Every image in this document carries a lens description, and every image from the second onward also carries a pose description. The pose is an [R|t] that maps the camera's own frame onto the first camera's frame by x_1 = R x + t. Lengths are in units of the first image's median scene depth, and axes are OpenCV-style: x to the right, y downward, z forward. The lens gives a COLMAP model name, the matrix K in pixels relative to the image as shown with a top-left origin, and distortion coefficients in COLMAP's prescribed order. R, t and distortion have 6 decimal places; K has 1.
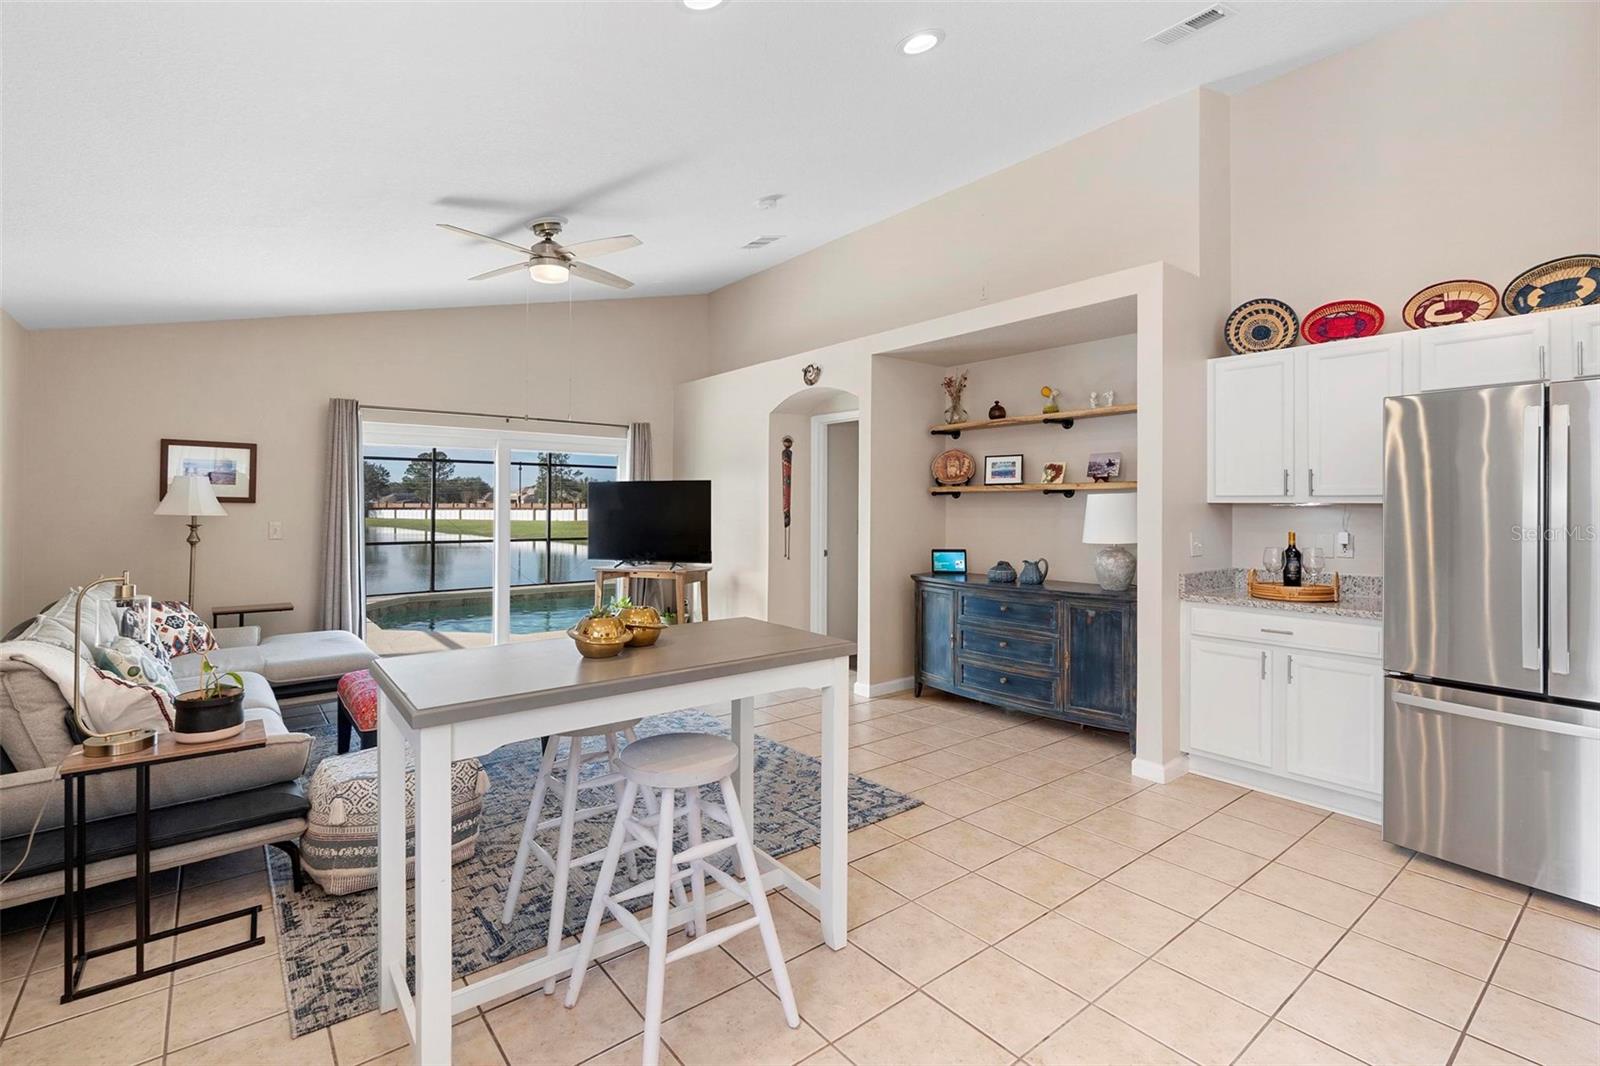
lens RADIAL K [[732.5, 0, 799.3], [0, 732.5, 506.8], [0, 0, 1]] dist [-0.010599, 0.003025]
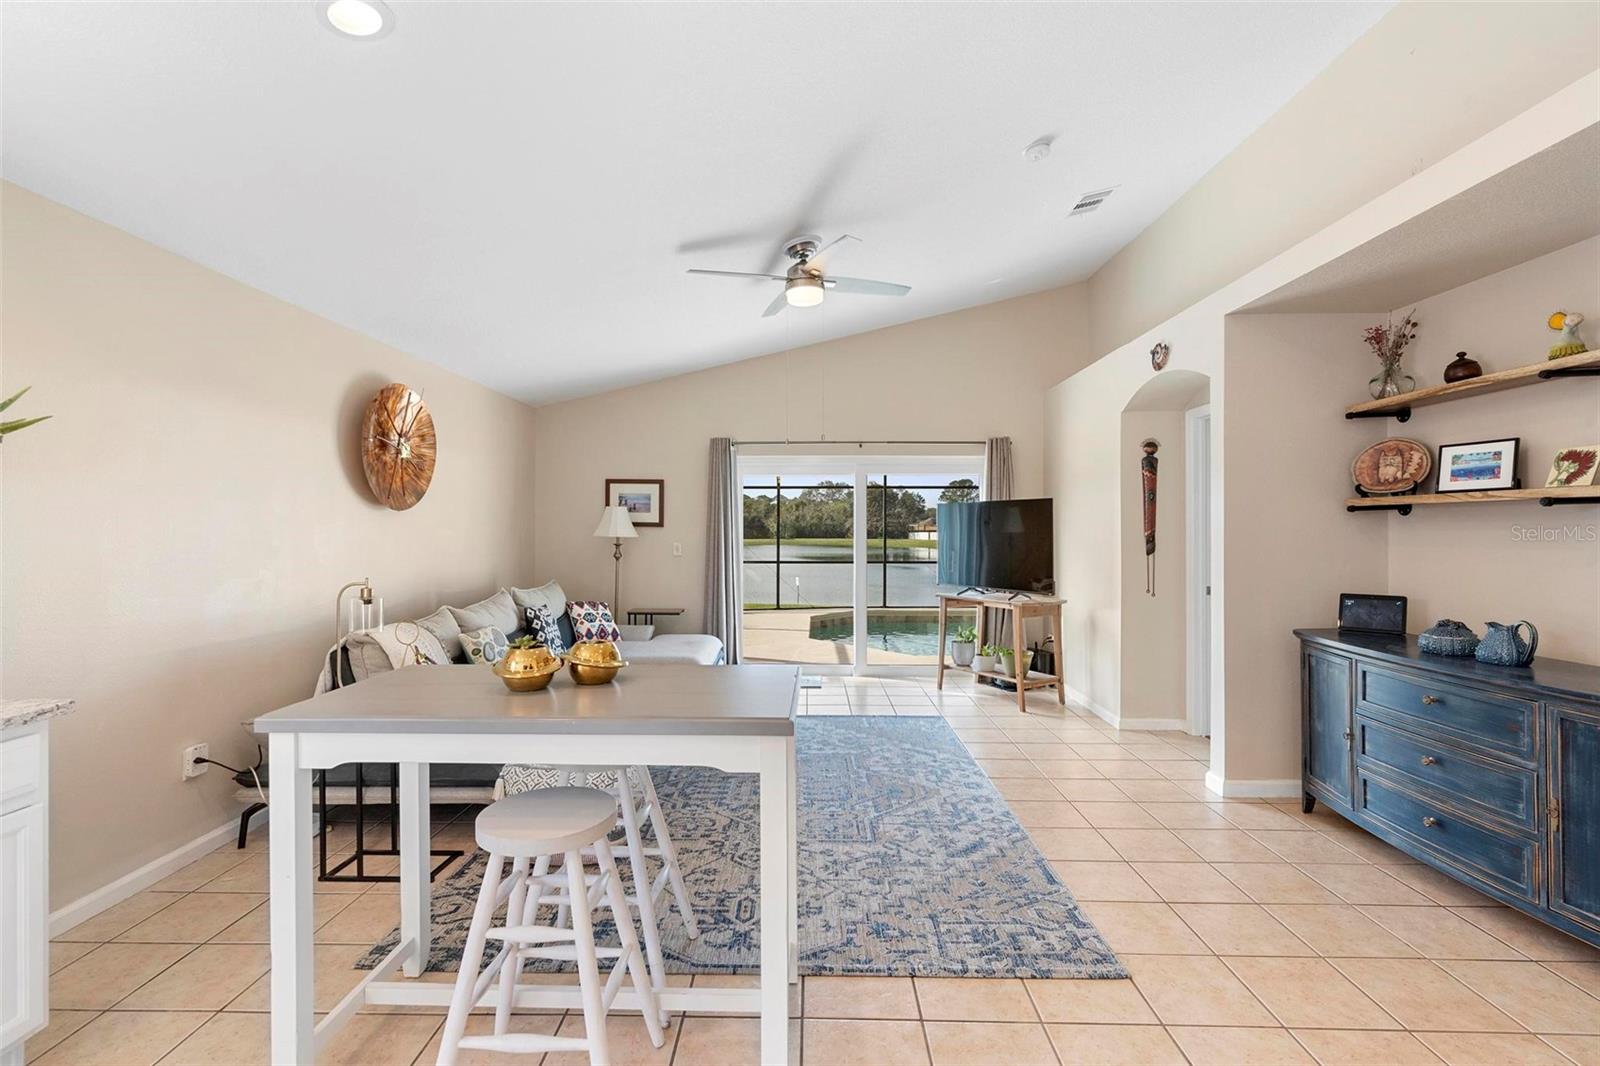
lens RADIAL K [[732.5, 0, 791.1], [0, 732.5, 521.4], [0, 0, 1]] dist [-0.010599, 0.003025]
pose [[0.765097, -0.008974, -0.643853, 0.266760], [0.001995, 0.999931, -0.011567, 0.000217], [0.643912, 0.007566, 0.765062, 0.216989]]
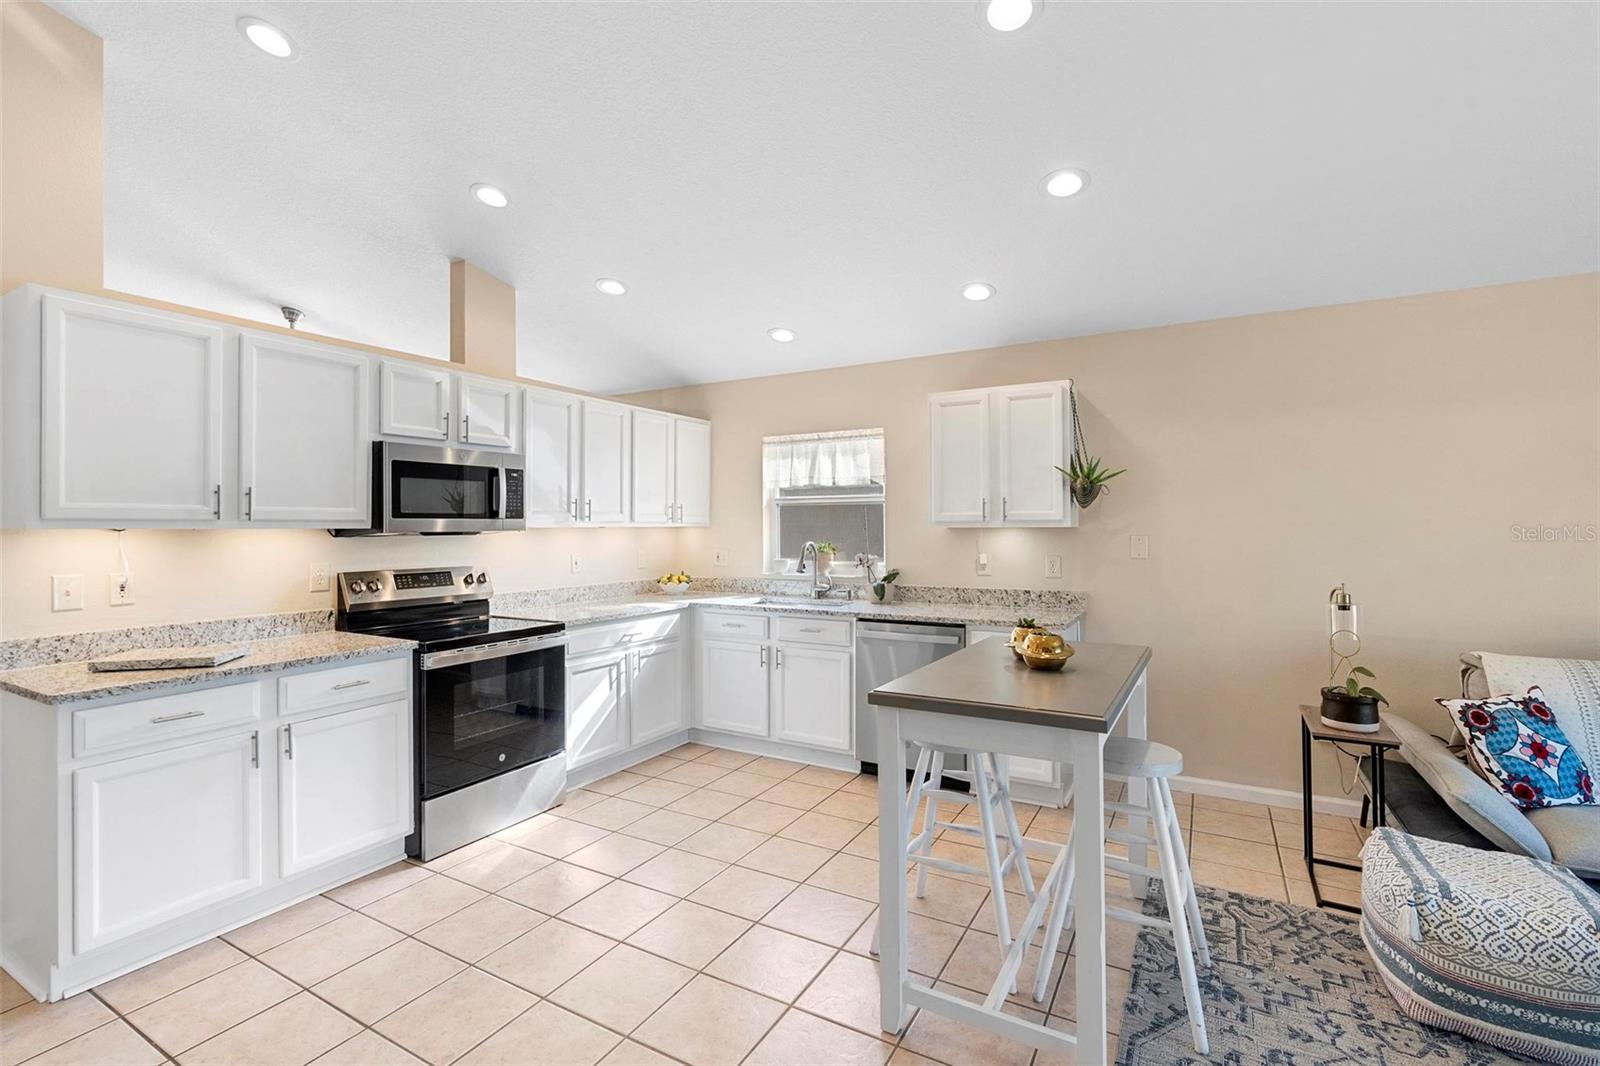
lens RADIAL K [[732.5, 0, 798.8], [0, 732.5, 520.6], [0, 0, 1]] dist [-0.010599, 0.003025]
pose [[-0.930892, -0.001675, -0.365290, 0.237048], [0.001048, 0.999973, -0.007256, -0.008956], [0.365292, -0.007137, -0.930866, 0.891759]]
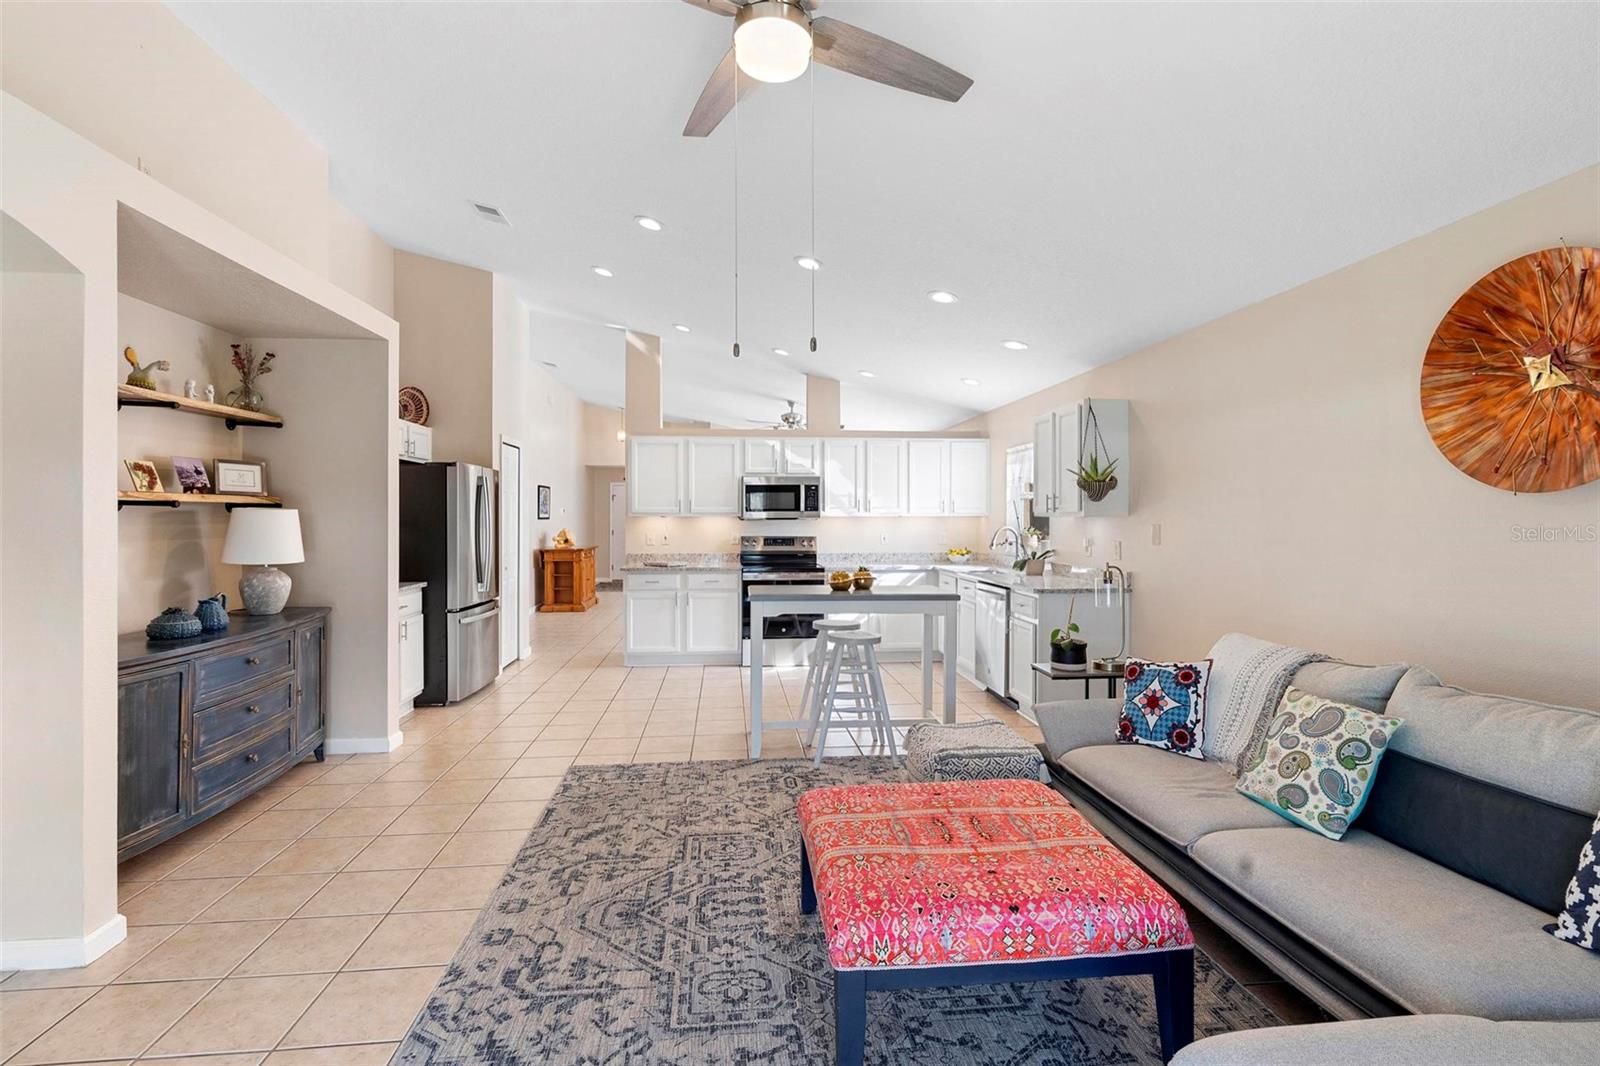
lens RADIAL K [[732.5, 0, 805.1], [0, 732.5, 513.5], [0, 0, 1]] dist [-0.010599, 0.003025]
pose [[-0.844516, -0.000466, 0.535531, -0.592576], [-0.001200, 0.999999, -0.001023, -0.010849], [-0.535529, -0.001506, -0.844515, 1.331510]]
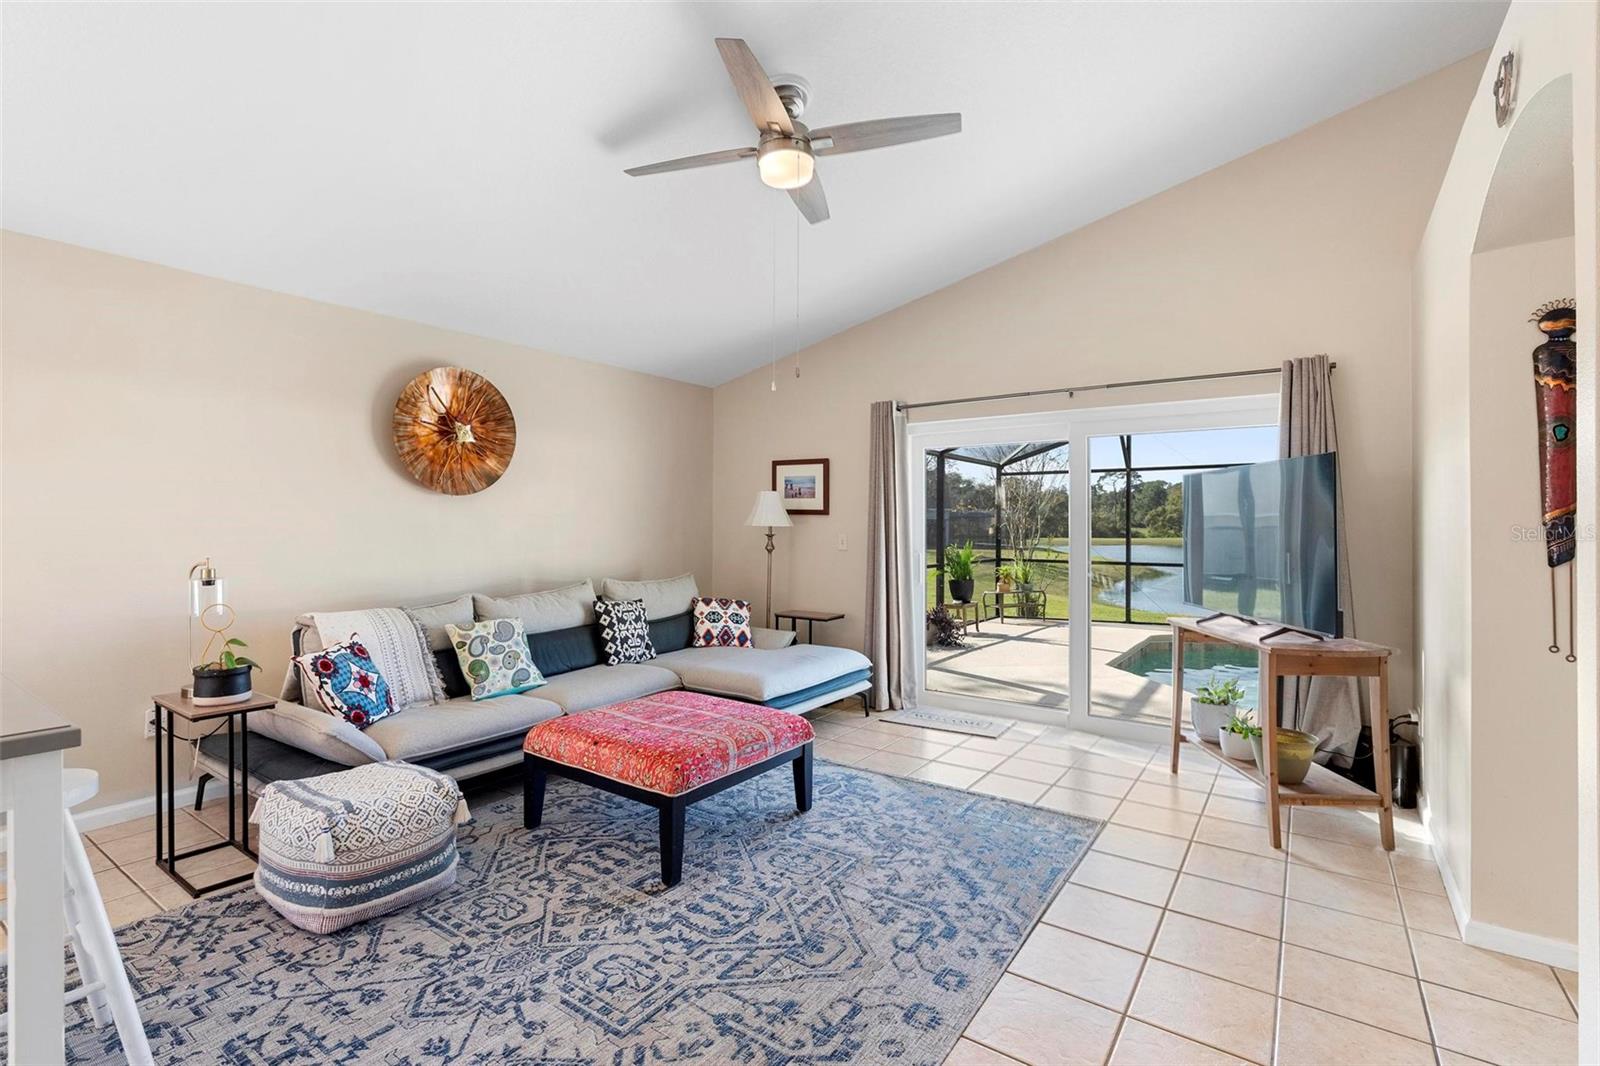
lens RADIAL K [[732.5, 0, 789.4], [0, 732.5, 520.6], [0, 0, 1]] dist [-0.010599, 0.003025]
pose [[0.273482, -0.007578, -0.961847, 0.293891], [-0.002584, 0.999960, -0.008613, 0.014002], [0.961874, 0.004841, 0.273451, 0.778993]]
